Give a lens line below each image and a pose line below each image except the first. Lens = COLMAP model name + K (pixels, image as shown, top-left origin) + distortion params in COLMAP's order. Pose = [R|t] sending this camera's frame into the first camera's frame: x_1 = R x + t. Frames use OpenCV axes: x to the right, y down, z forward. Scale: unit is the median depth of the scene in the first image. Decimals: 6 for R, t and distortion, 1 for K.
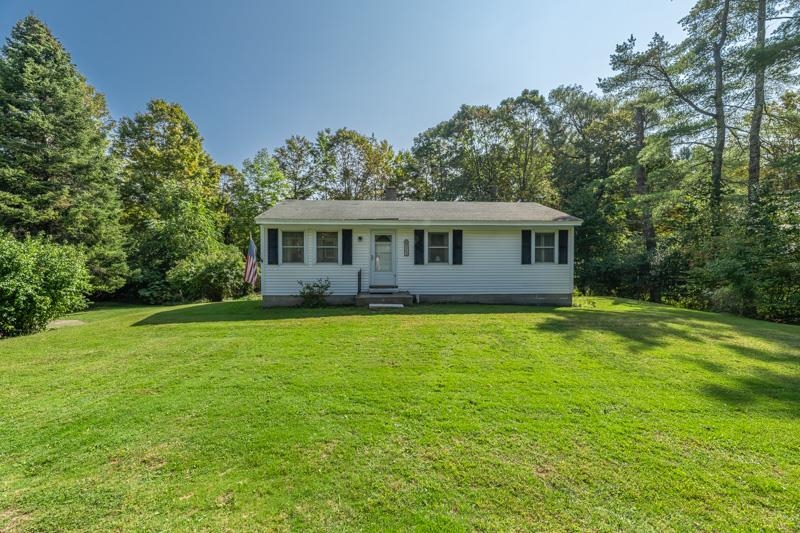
lens RADIAL K [[327.6, 0, 396.1], [0, 327.6, 270.1], [0, 0, 1]] dist [-0.002731, -0.000744]
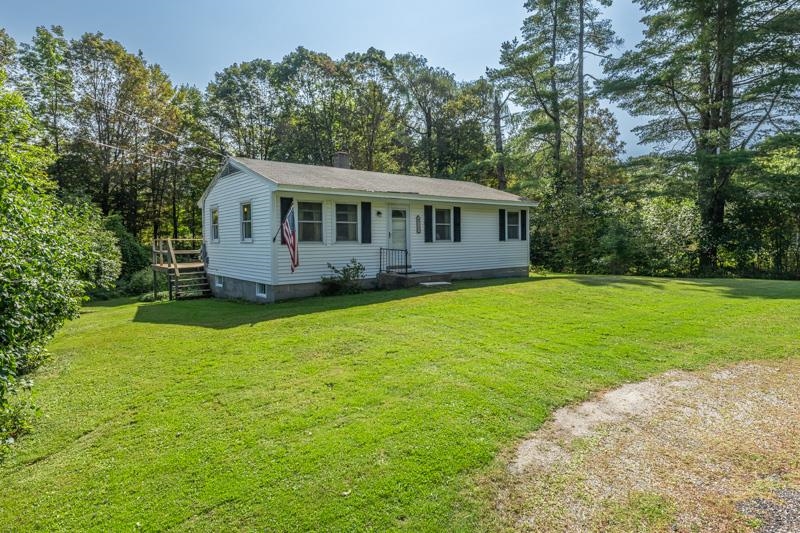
lens RADIAL K [[443.6, 0, 400.2], [0, 443.6, 262.2], [0, 0, 1]] dist [-0.012860, -0.000529]
pose [[0.814420, -0.039374, 0.578939, -0.738092], [0.037349, 0.999183, 0.015414, 0.017873], [-0.579073, 0.009069, 0.815225, 0.000826]]
